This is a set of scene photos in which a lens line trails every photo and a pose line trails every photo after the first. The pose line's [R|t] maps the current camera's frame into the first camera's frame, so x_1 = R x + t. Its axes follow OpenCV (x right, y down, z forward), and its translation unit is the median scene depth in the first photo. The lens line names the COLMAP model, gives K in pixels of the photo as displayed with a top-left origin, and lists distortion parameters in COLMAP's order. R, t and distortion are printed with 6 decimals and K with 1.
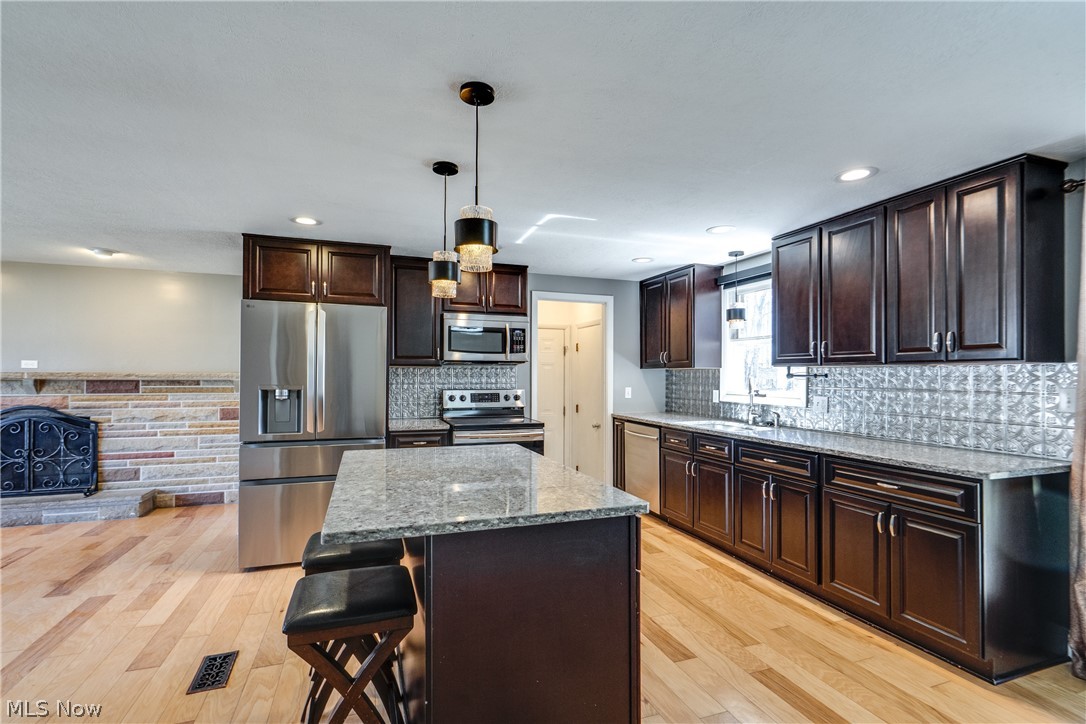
lens RADIAL K [[502.3, 0, 548.3], [0, 502.3, 376.4], [0, 0, 1]] dist [-0.004777, 0.001787]
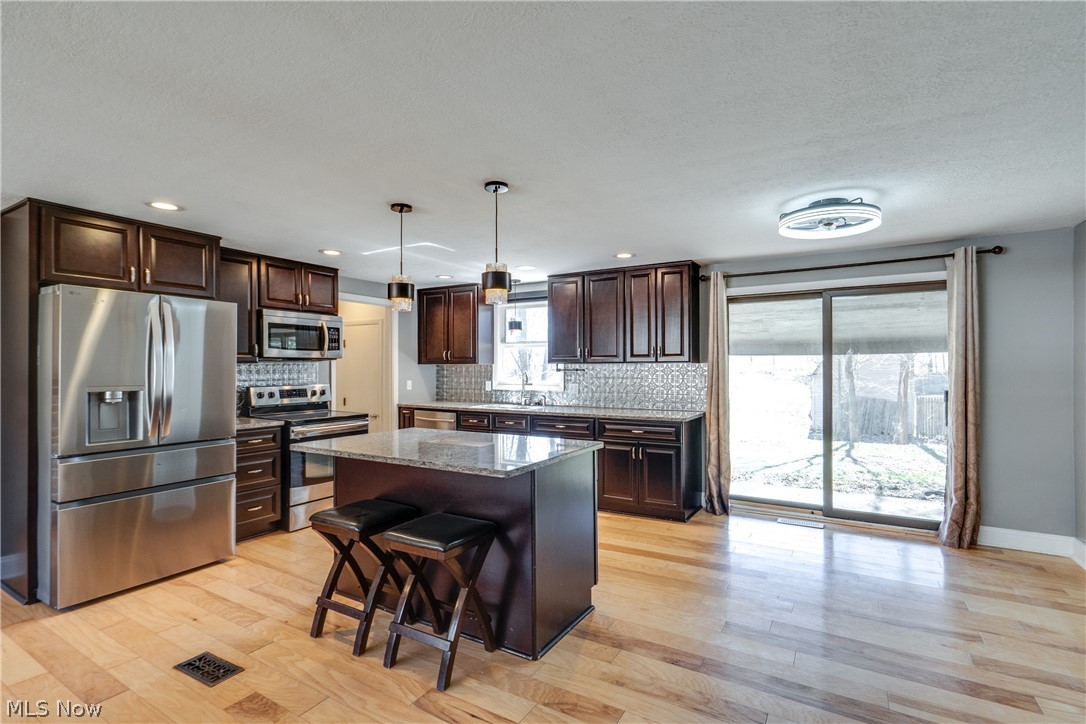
lens RADIAL K [[502.3, 0, 546.2], [0, 502.3, 369.4], [0, 0, 1]] dist [-0.004777, 0.001787]
pose [[0.782389, -0.008712, 0.622729, -0.452616], [0.006465, 0.999962, 0.005867, -0.011446], [-0.622756, -0.000565, 0.782416, -0.131461]]
